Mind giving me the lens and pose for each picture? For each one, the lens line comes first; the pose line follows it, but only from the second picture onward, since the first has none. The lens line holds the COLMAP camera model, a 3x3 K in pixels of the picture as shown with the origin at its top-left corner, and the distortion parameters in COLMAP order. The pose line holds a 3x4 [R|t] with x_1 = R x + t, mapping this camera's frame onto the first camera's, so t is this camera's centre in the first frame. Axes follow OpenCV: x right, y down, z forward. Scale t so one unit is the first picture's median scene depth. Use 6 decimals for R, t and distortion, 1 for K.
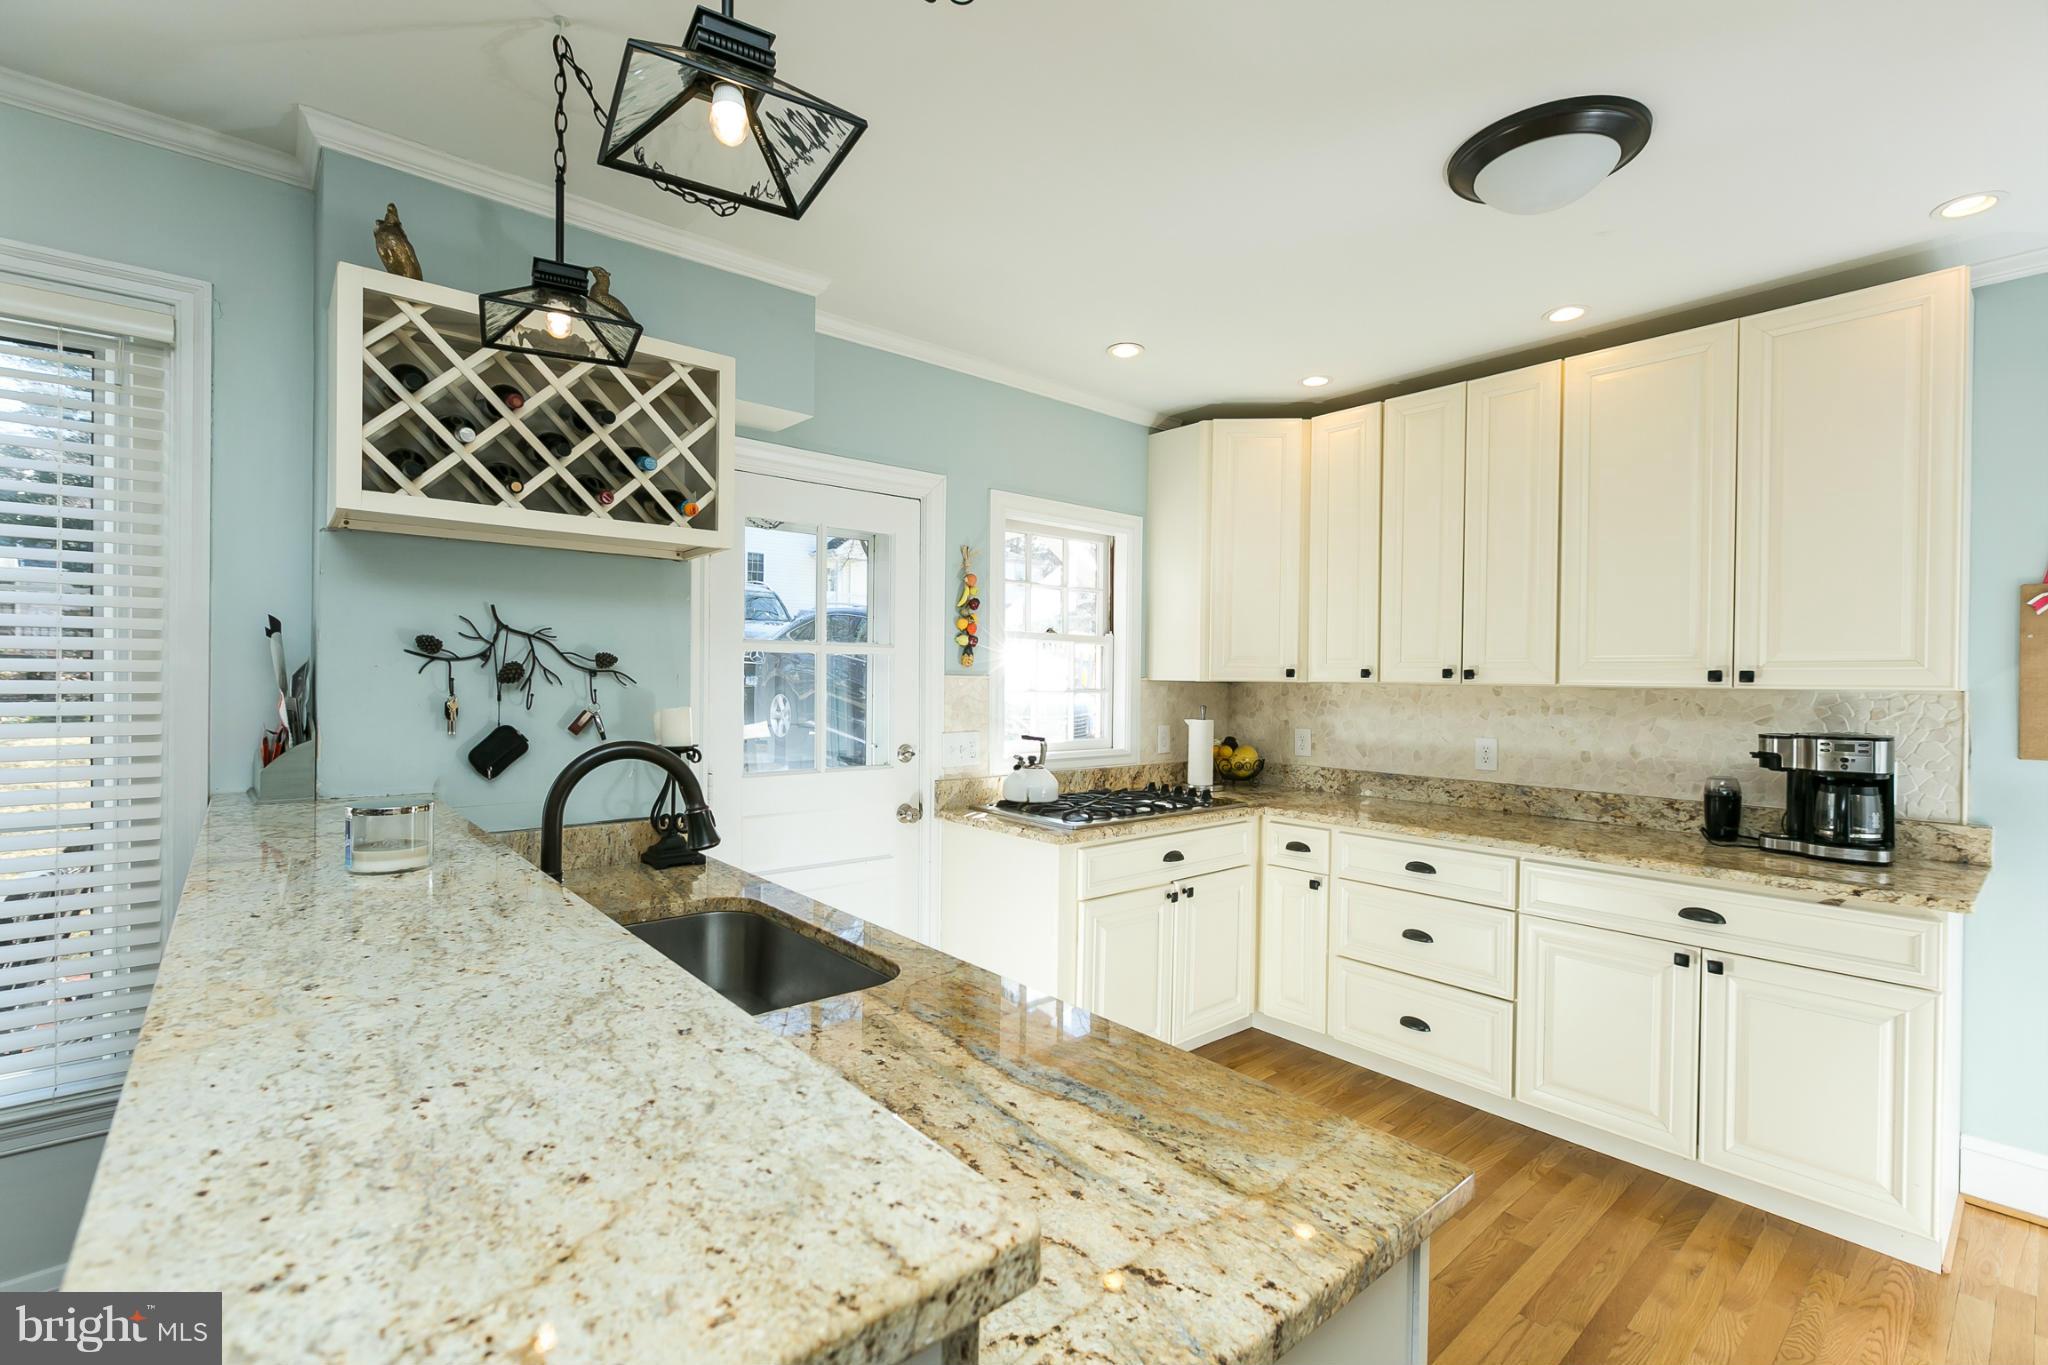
lens RADIAL K [[900.7, 0, 1016.6], [0, 900.7, 682.3], [0, 0, 1]] dist [-0.002523, -0.000250]
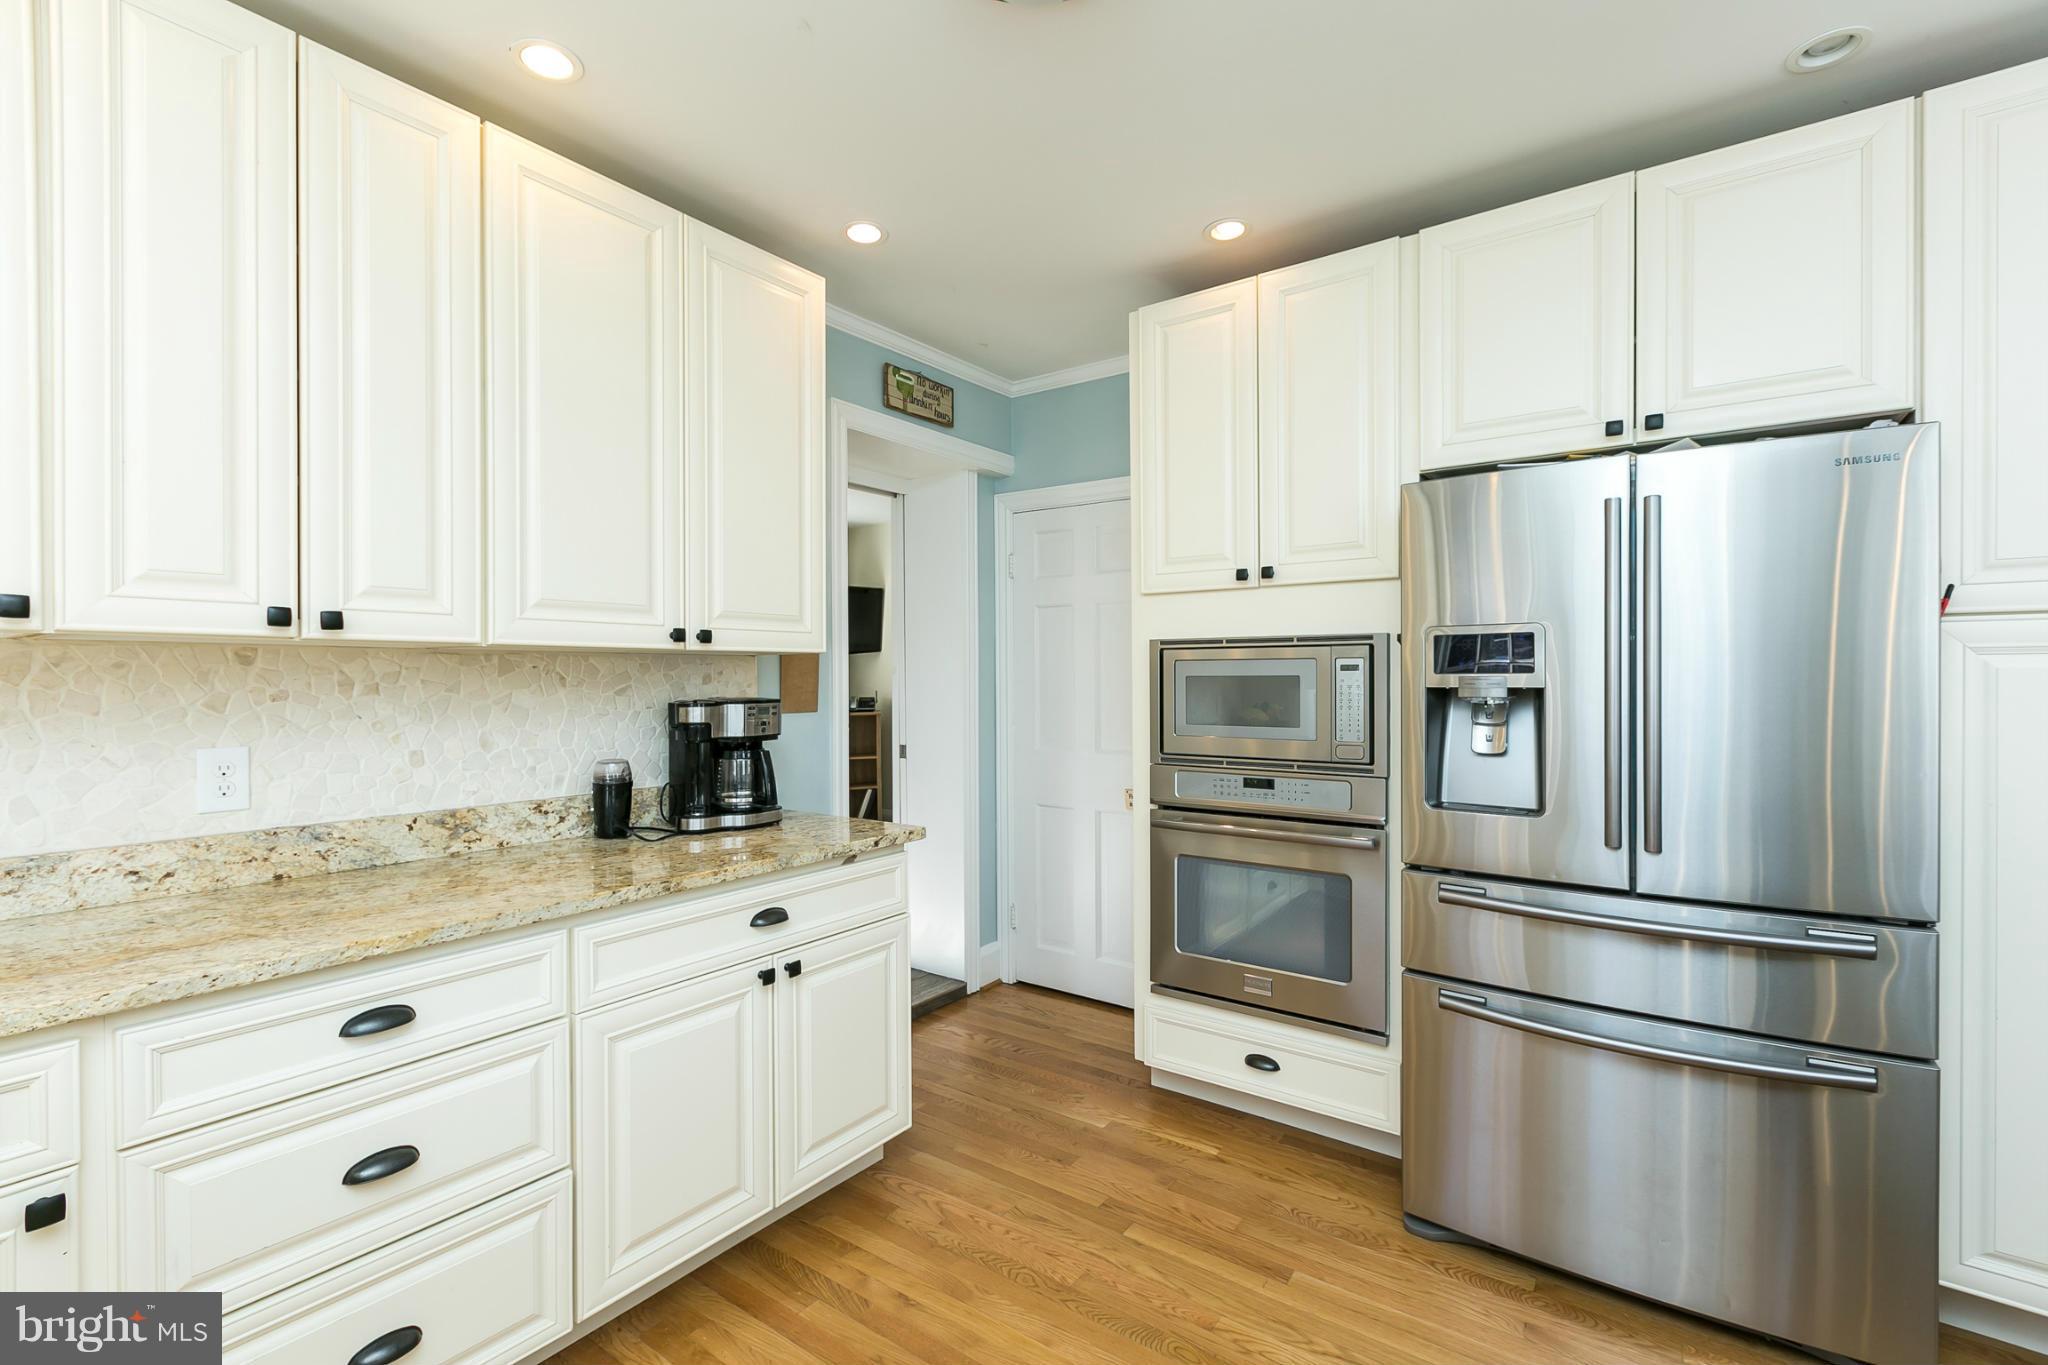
lens RADIAL K [[900.7, 0, 1016.6], [0, 900.7, 682.3], [0, 0, 1]] dist [-0.002523, -0.000250]
pose [[-0.230493, -0.018895, 0.972890, -0.097629], [0.002146, 0.999799, 0.019926, 0.019223], [-0.973072, 0.006681, -0.230406, 0.846729]]
